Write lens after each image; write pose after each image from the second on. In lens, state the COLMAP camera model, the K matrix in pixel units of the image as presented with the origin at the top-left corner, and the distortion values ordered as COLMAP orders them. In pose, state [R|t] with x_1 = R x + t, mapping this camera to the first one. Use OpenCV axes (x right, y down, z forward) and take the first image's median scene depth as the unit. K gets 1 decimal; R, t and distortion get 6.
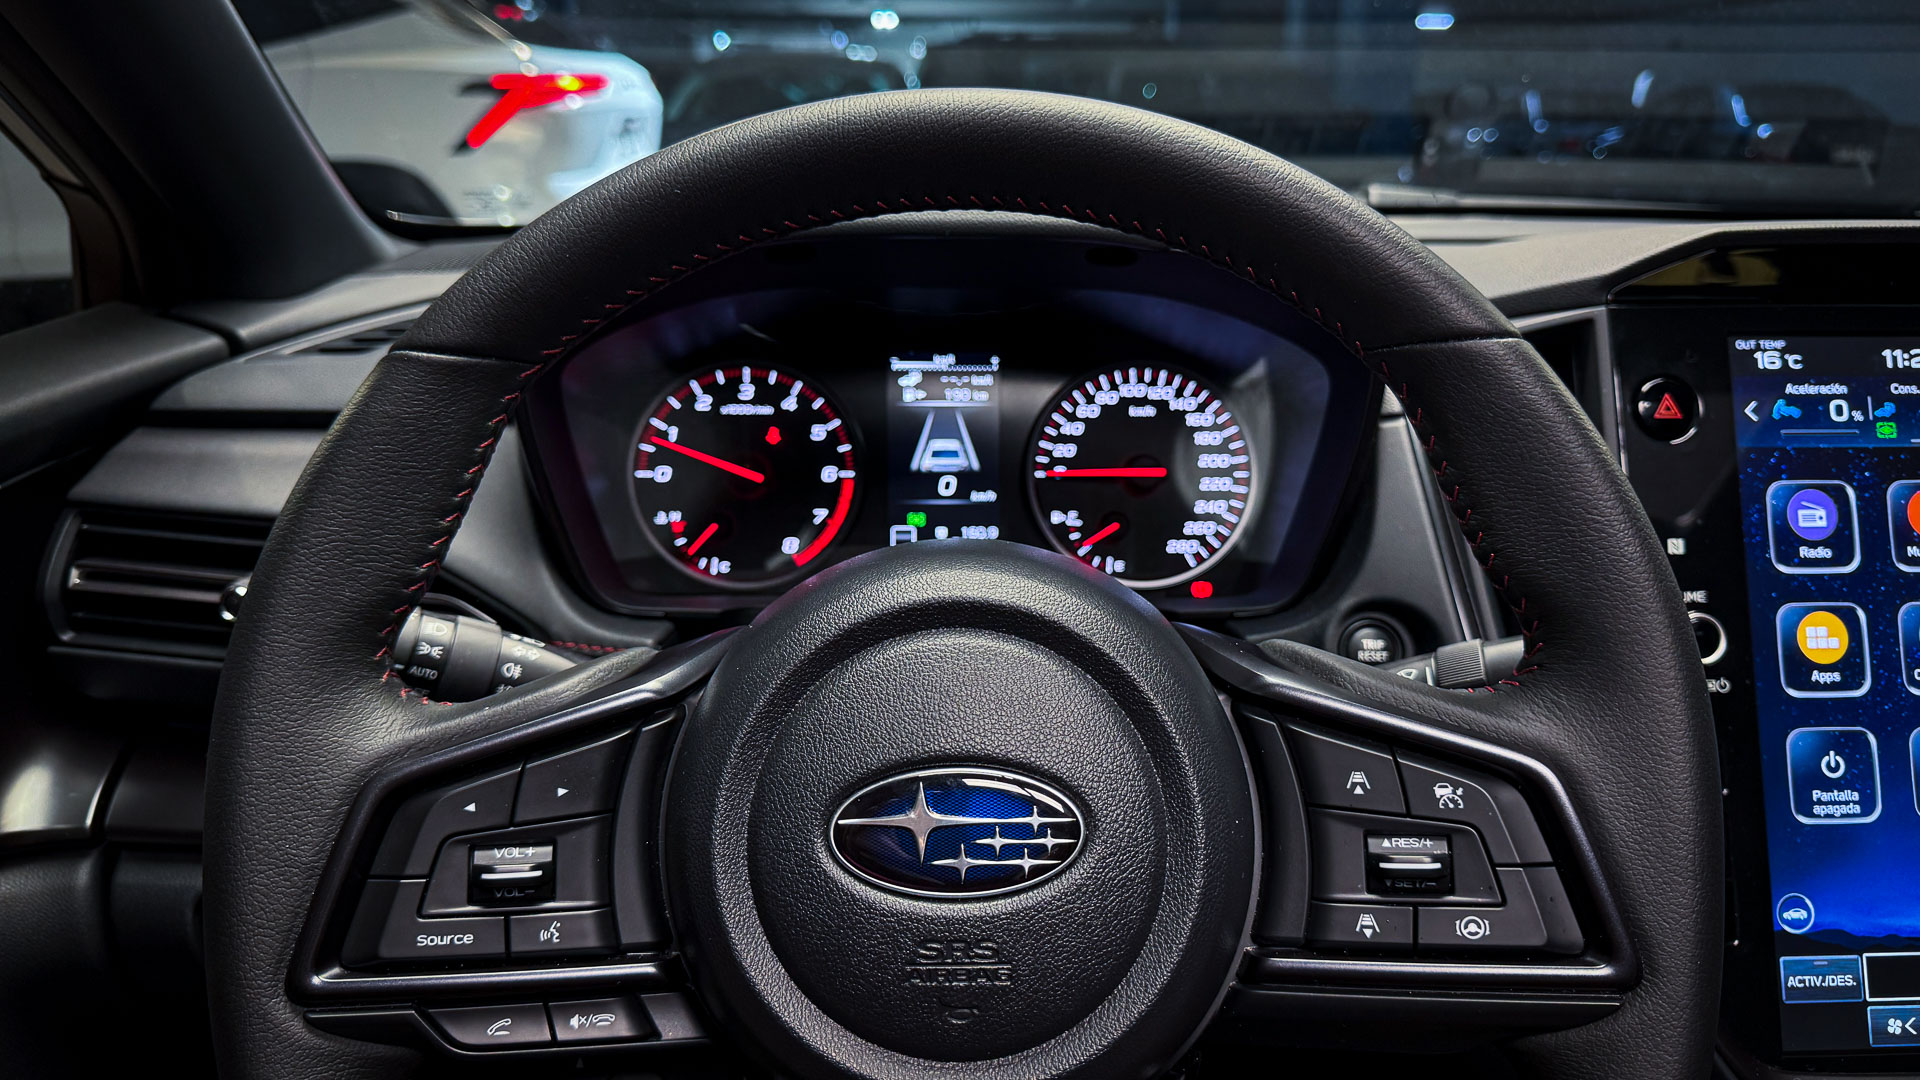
lens RADIAL K [[1417.4, 0, 959.2], [0, 1417.4, 538.0], [0, 0, 1]] dist [0.070247, -0.108859]
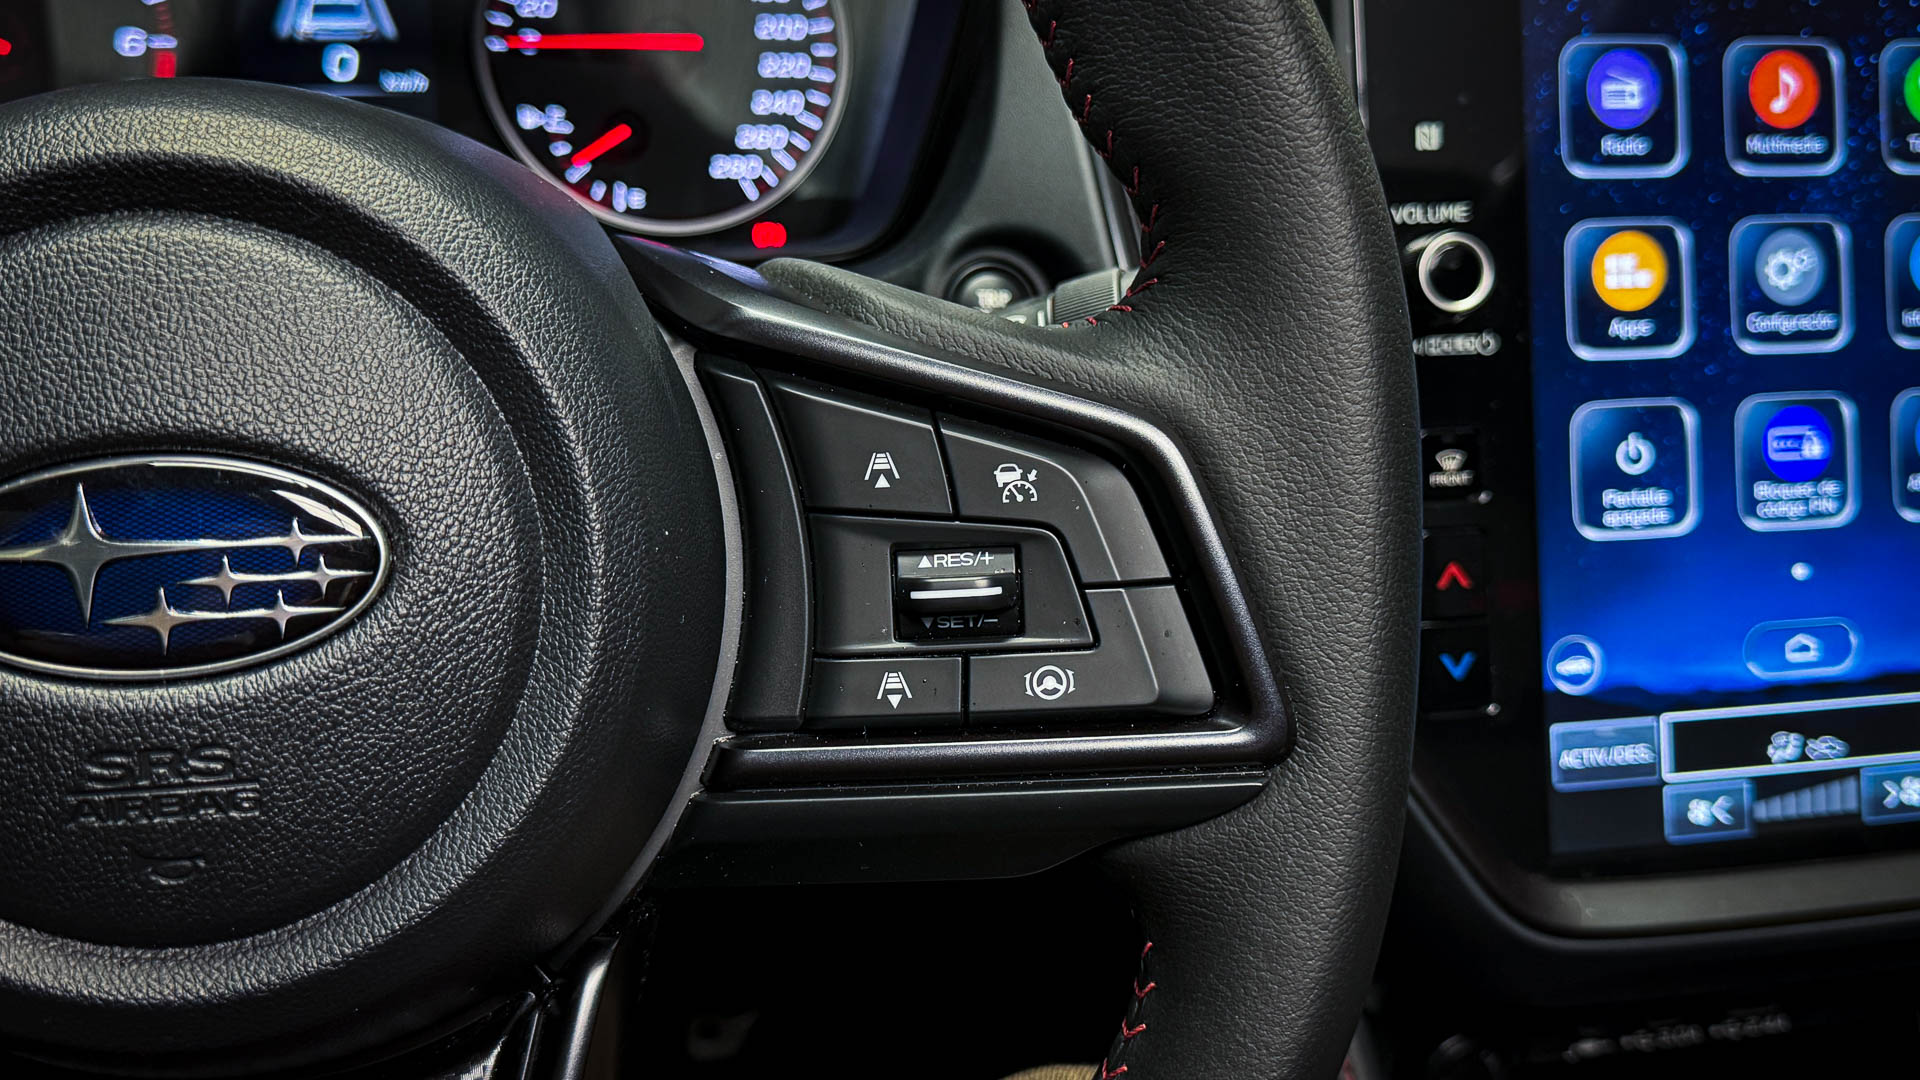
lens RADIAL K [[1990.8, 0, 980.4], [0, 1990.8, 567.4], [0, 0, 1]] dist [0.193597, -0.485635]
pose [[0.981376, -0.042612, 0.187309, 0.102005], [0.012920, 0.987520, 0.156963, 0.050033], [-0.191660, -0.151620, 0.969679, 0.088337]]
